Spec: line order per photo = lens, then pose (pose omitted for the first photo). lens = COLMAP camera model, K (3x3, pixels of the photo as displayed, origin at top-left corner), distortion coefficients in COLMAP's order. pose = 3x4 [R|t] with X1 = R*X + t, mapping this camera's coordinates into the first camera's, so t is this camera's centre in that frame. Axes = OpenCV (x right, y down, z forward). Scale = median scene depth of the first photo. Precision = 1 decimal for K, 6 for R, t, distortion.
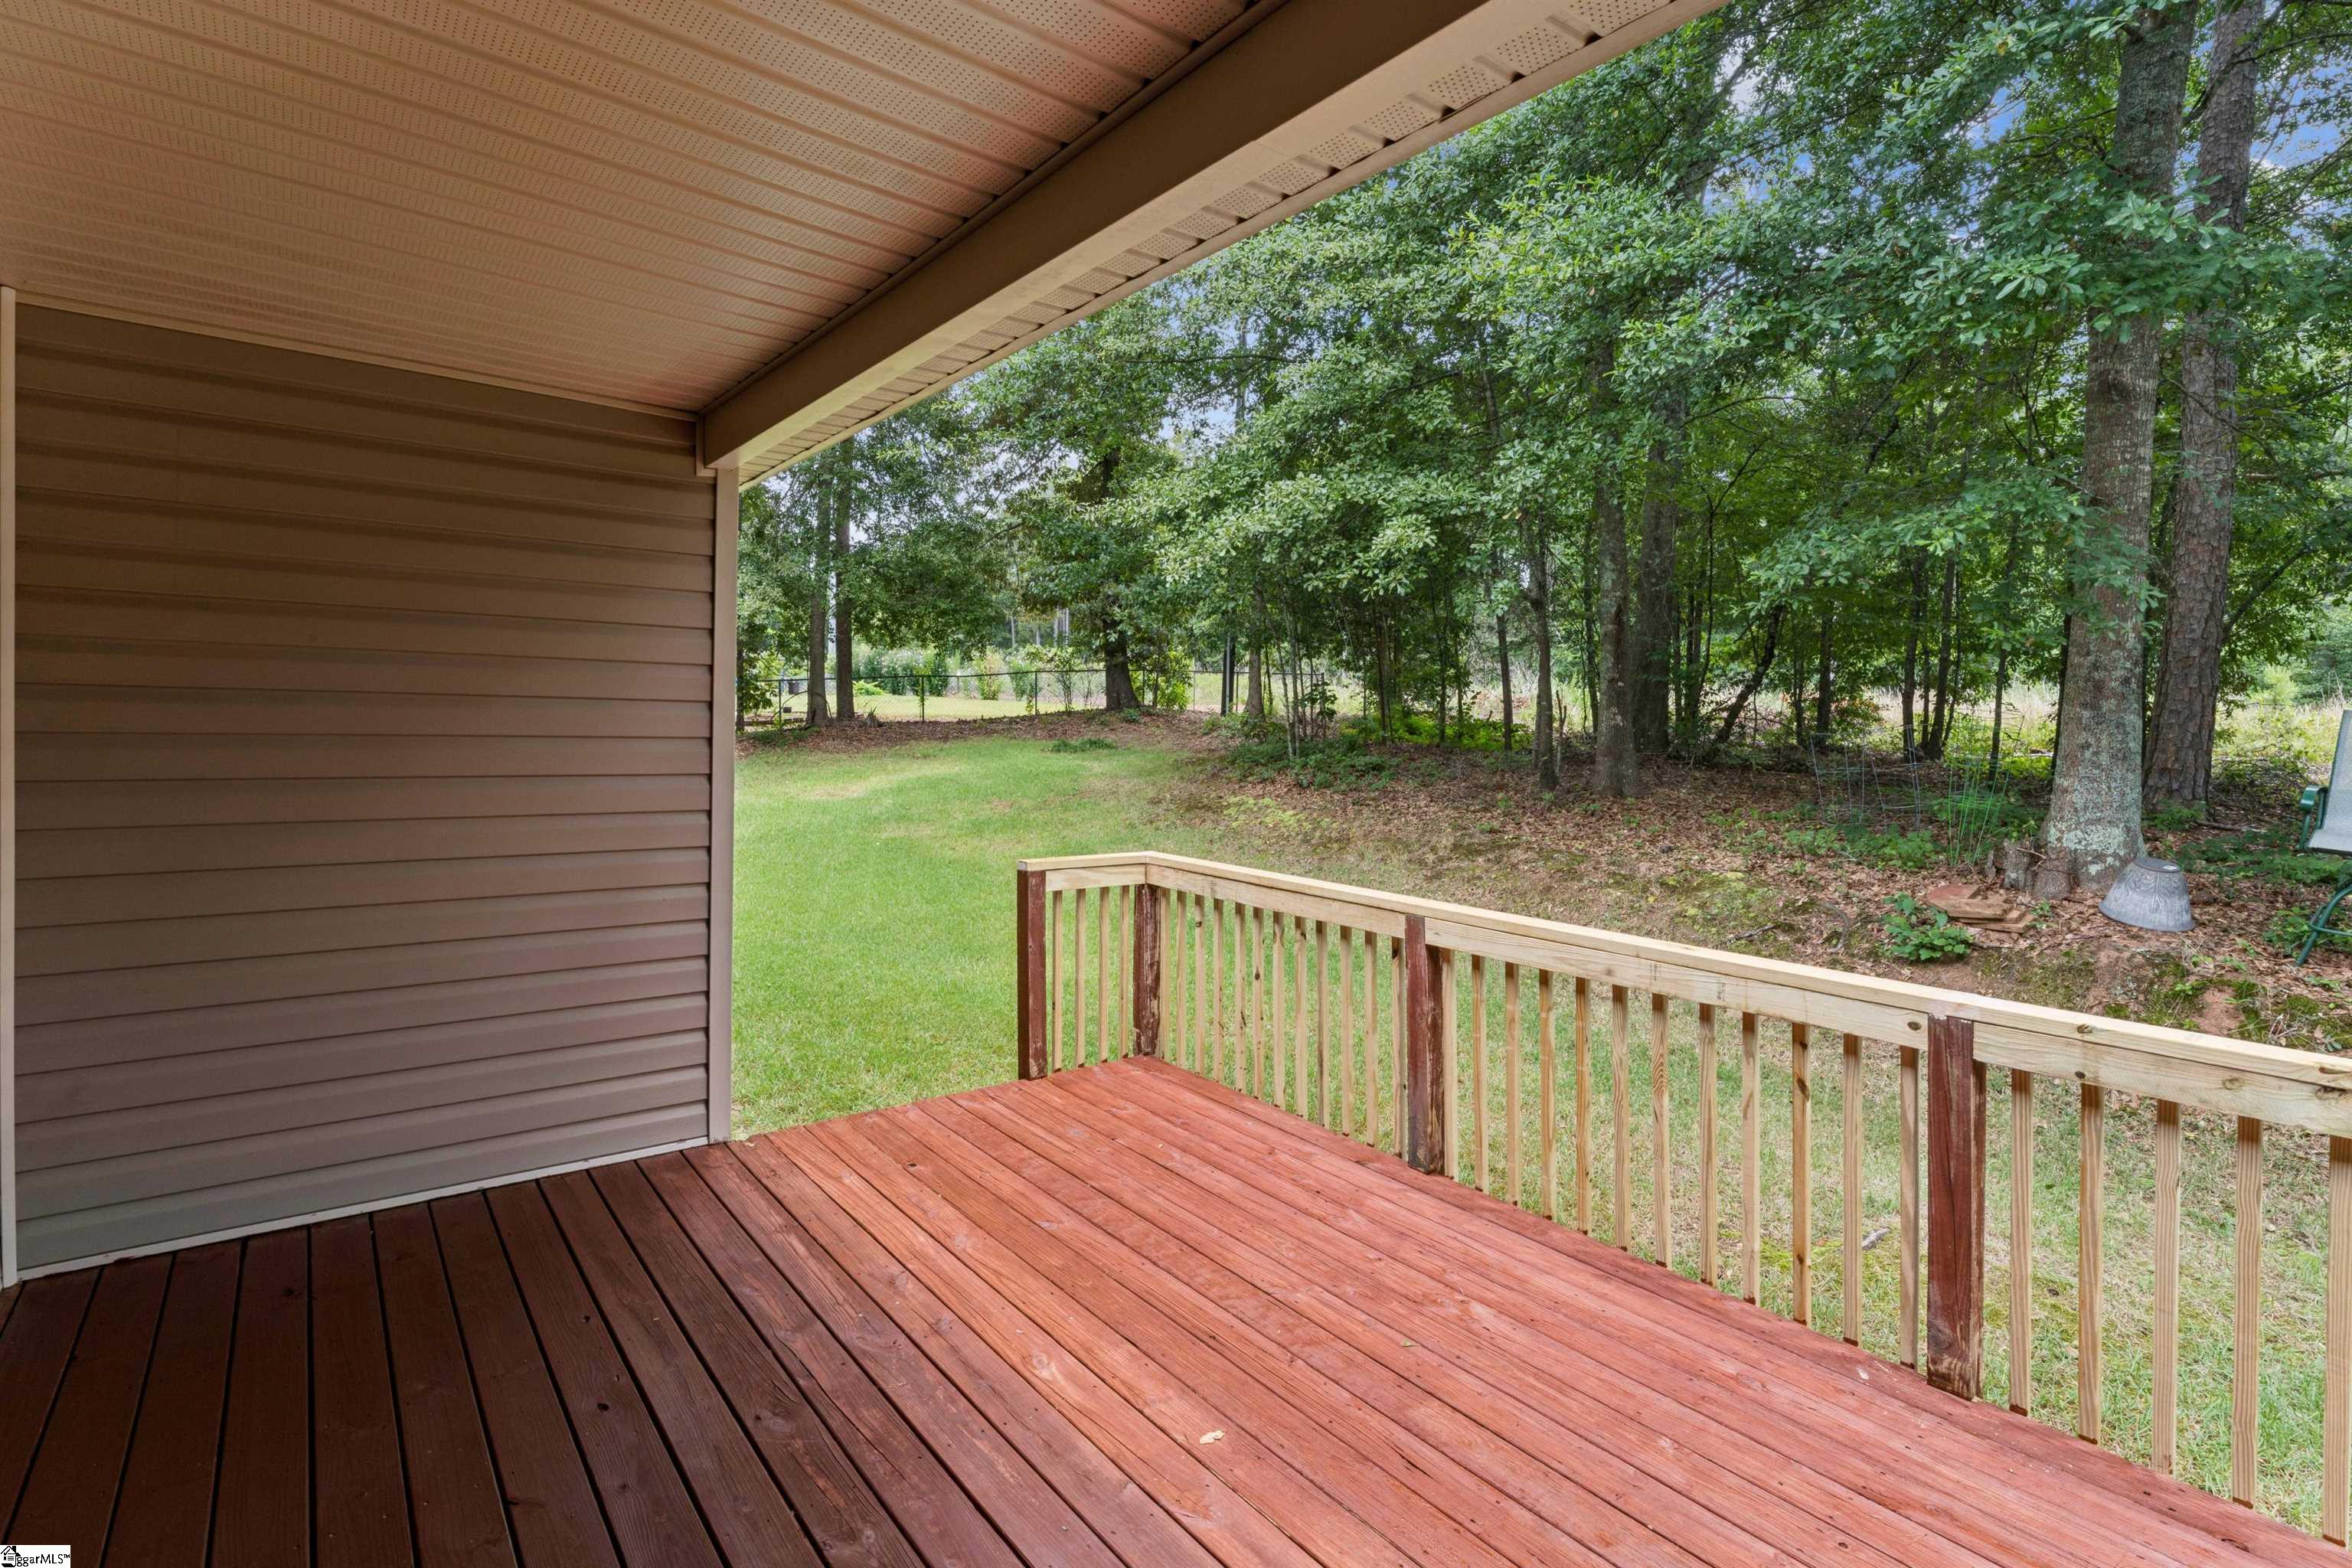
lens RADIAL K [[1126.6, 0, 1183.7], [0, 1126.6, 747.2], [0, 0, 1]] dist [-0.001514, -0.000221]
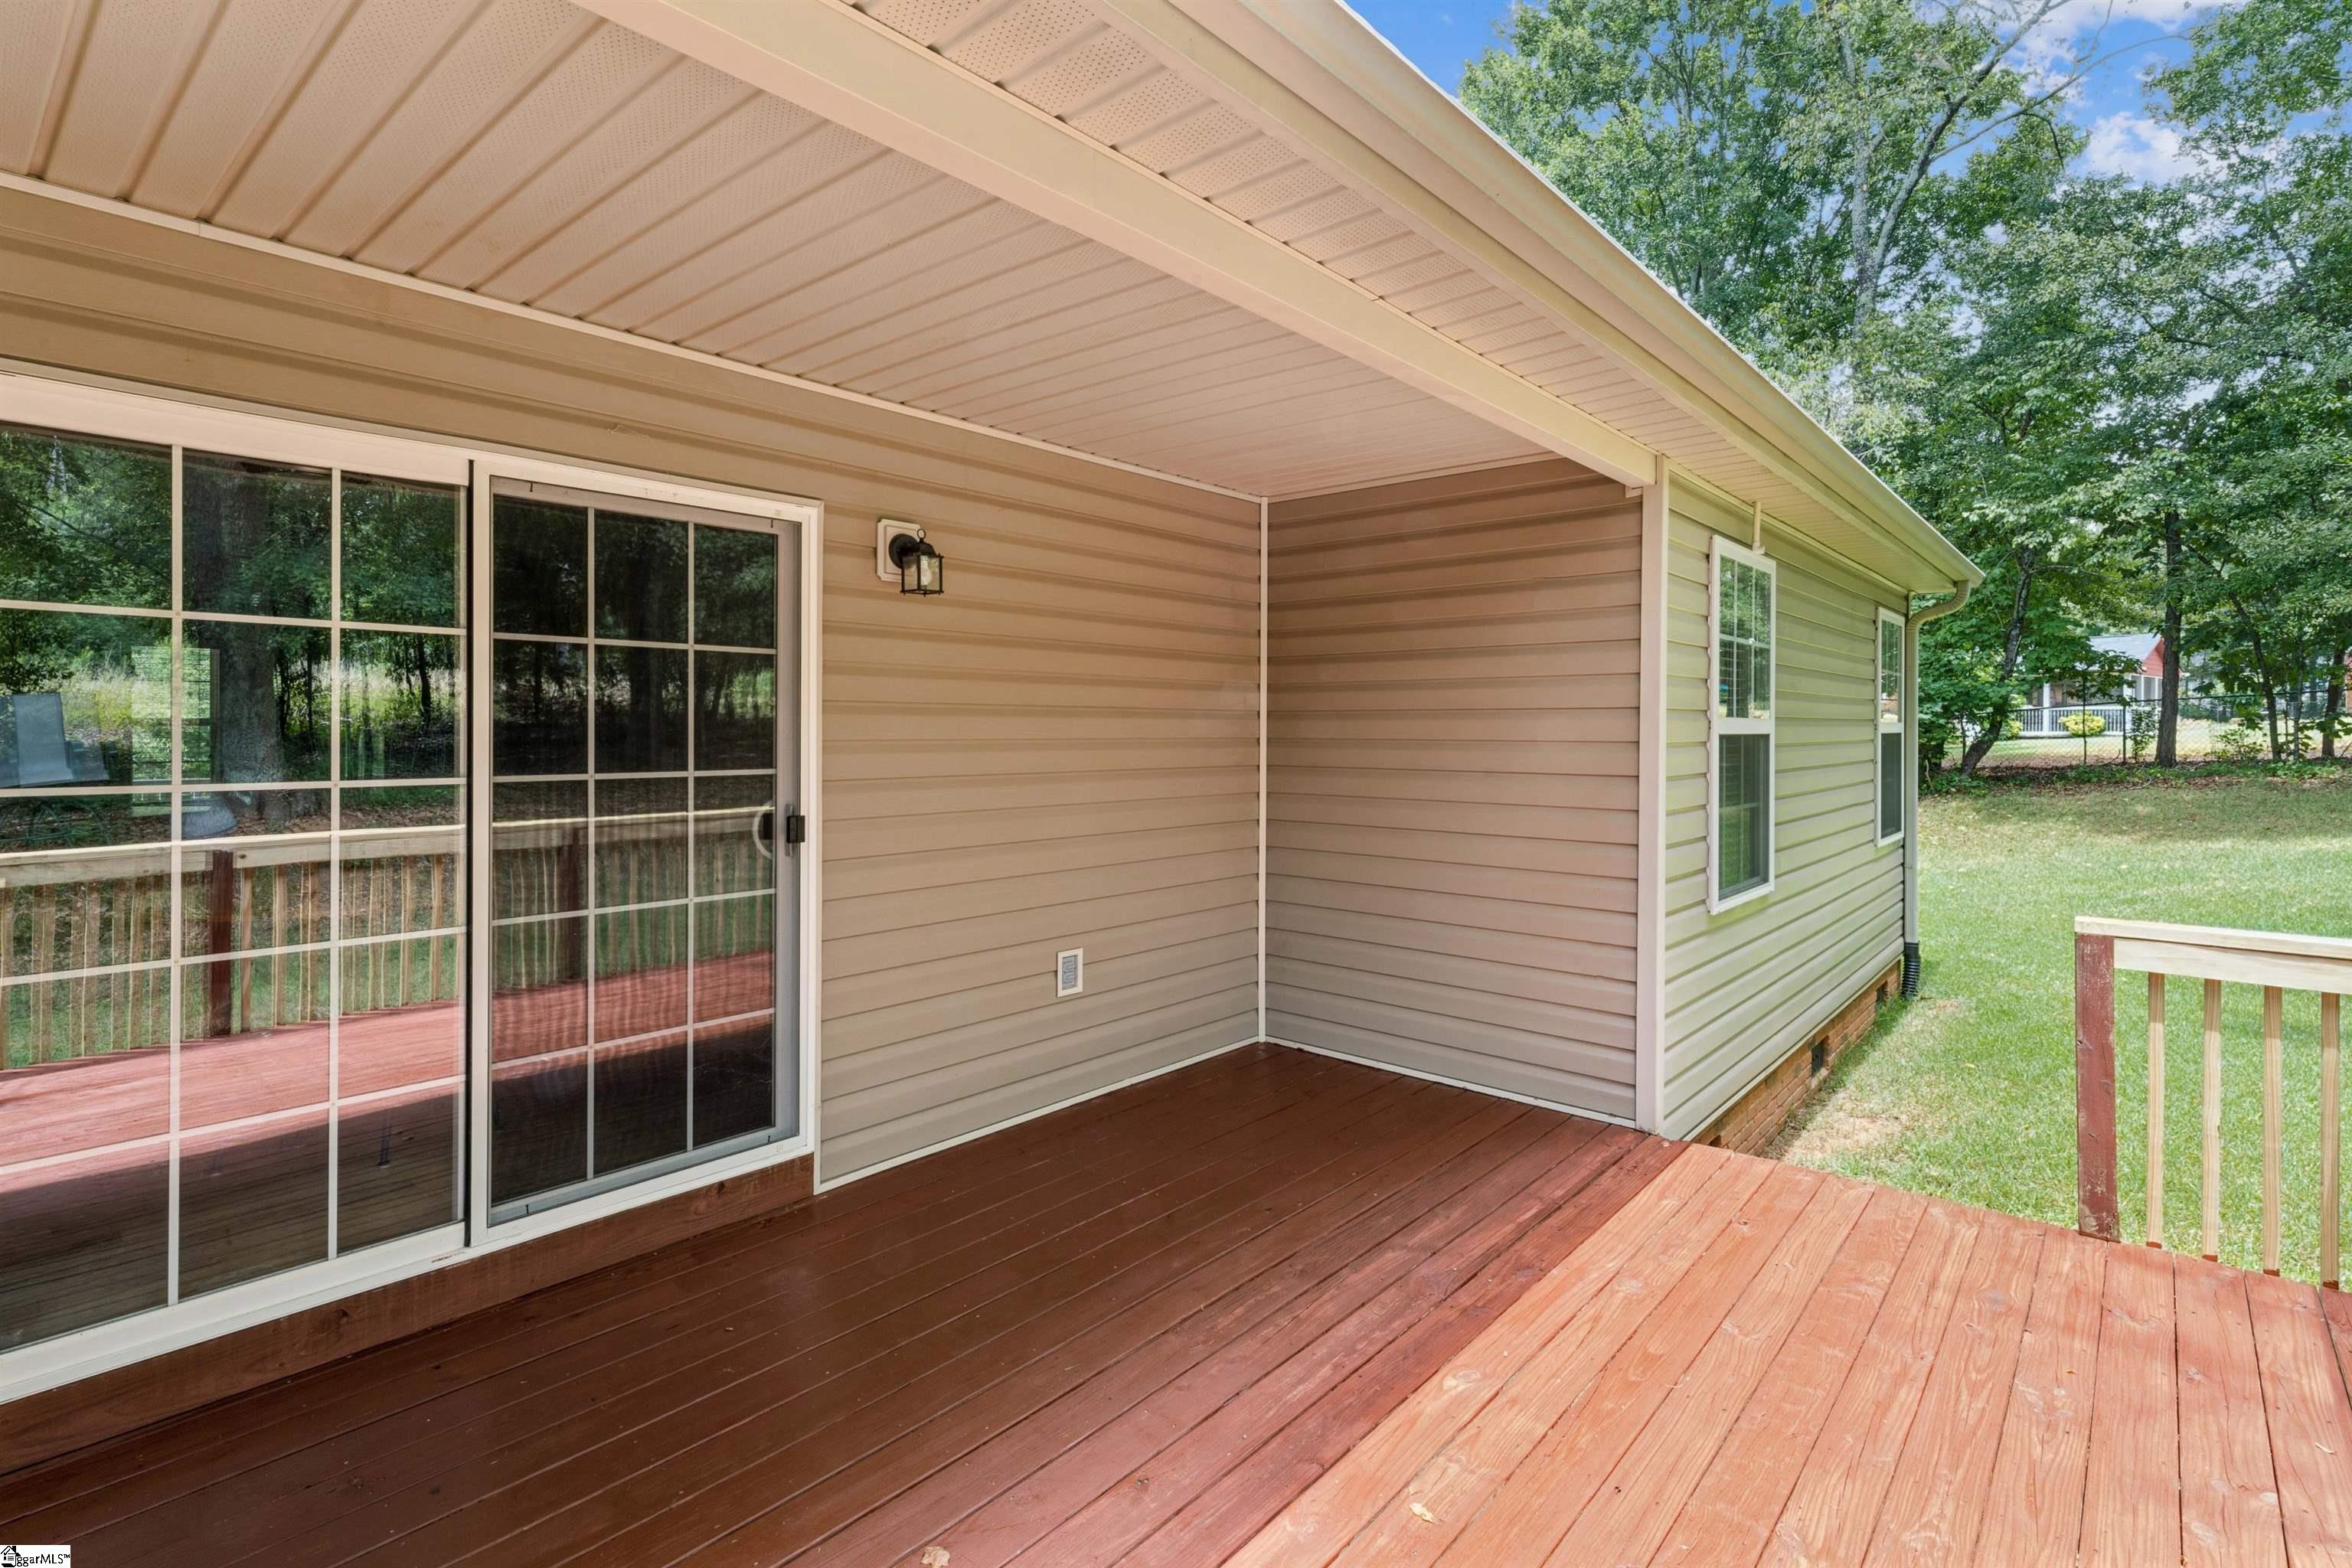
lens RADIAL K [[1126.6, 0, 1183.7], [0, 1126.6, 747.2], [0, 0, 1]] dist [-0.001514, -0.000221]
pose [[0.192455, 0.003938, -0.981298, 0.572905], [-0.011468, 0.999933, 0.001763, -0.001363], [0.981239, 0.010914, 0.192487, 0.408697]]
